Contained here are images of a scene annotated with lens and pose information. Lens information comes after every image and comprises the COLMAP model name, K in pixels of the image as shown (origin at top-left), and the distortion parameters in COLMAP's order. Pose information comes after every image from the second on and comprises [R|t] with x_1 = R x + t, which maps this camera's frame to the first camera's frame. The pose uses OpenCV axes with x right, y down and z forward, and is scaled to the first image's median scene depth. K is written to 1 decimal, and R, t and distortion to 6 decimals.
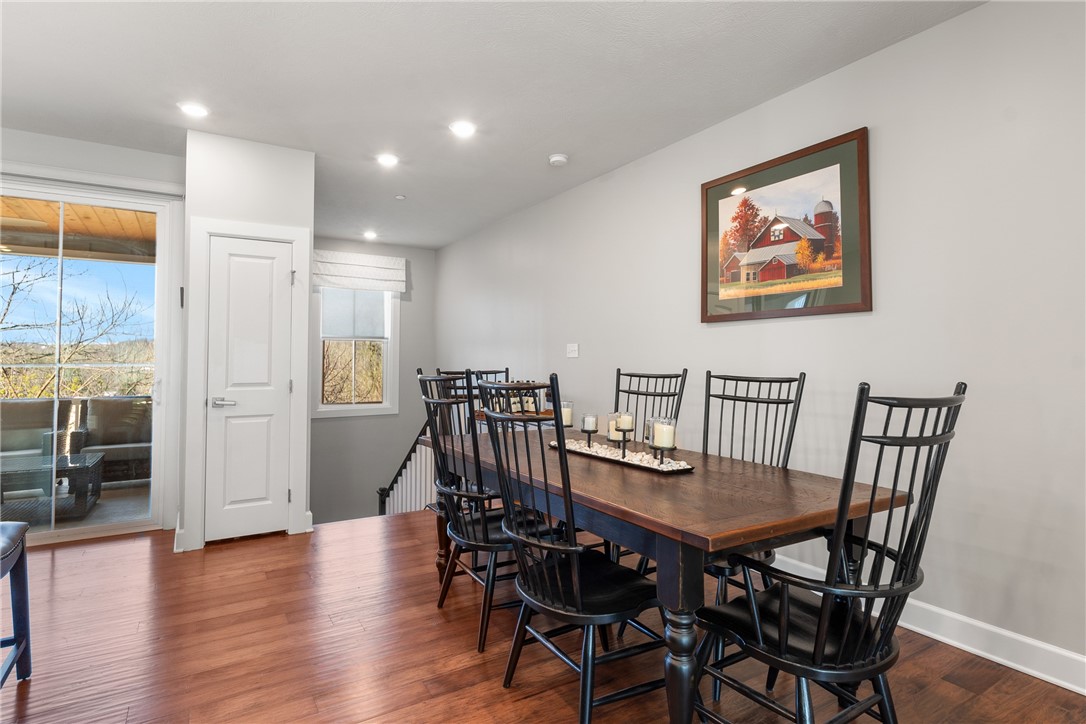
lens RADIAL K [[564.1, 0, 541.2], [0, 564.1, 340.1], [0, 0, 1]] dist [-0.001920, -0.000071]
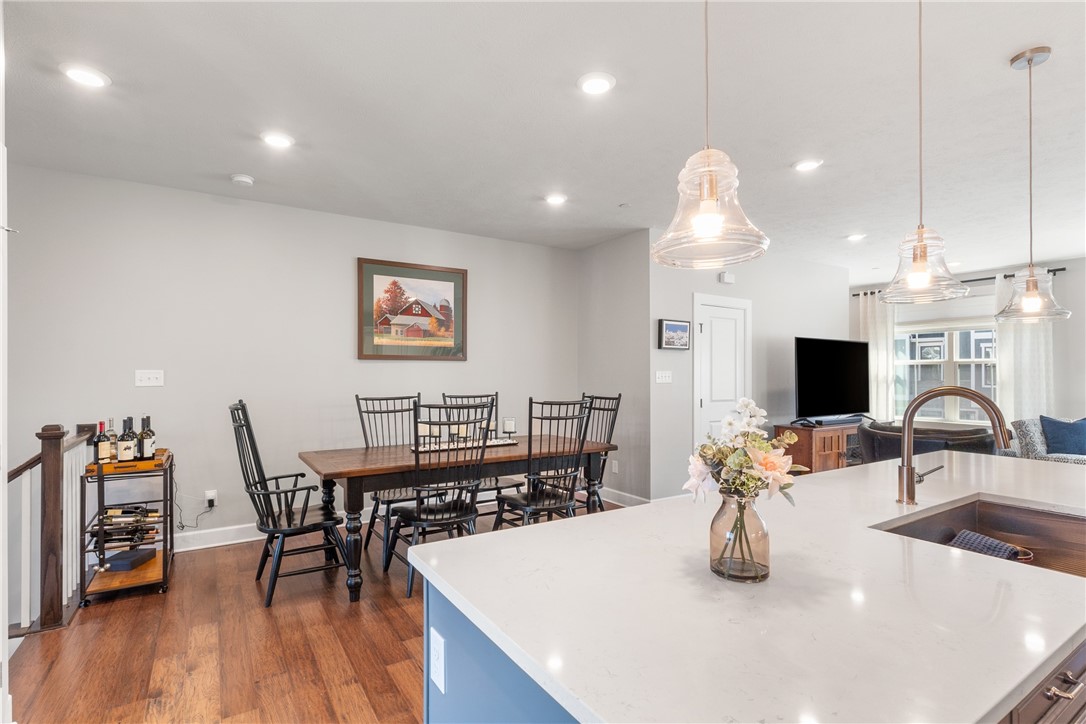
lens RADIAL K [[523.2, 0, 539.6], [0, 523.2, 362.6], [0, 0, 1]] dist [0.002033, 0.000101]
pose [[-0.009717, 0.021933, 0.999712, -1.035825], [-0.033144, 0.999203, -0.022244, -0.009601], [-0.999403, -0.033351, -0.008982, 0.596769]]
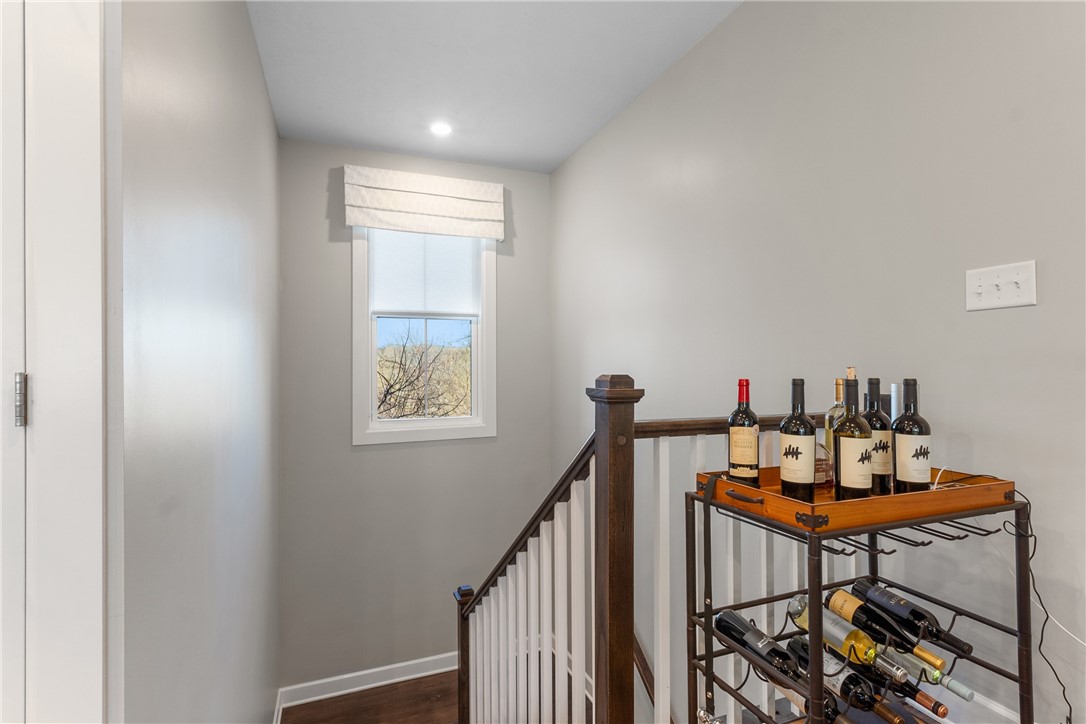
lens RADIAL K [[523.2, 0, 539.6], [0, 523.2, 362.6], [0, 0, 1]] dist [0.002033, 0.000101]
pose [[0.983302, -0.008820, -0.181769, -0.209914], [0.013837, 0.999557, 0.026357, 0.071444], [0.181456, -0.028432, 0.982988, 0.928430]]
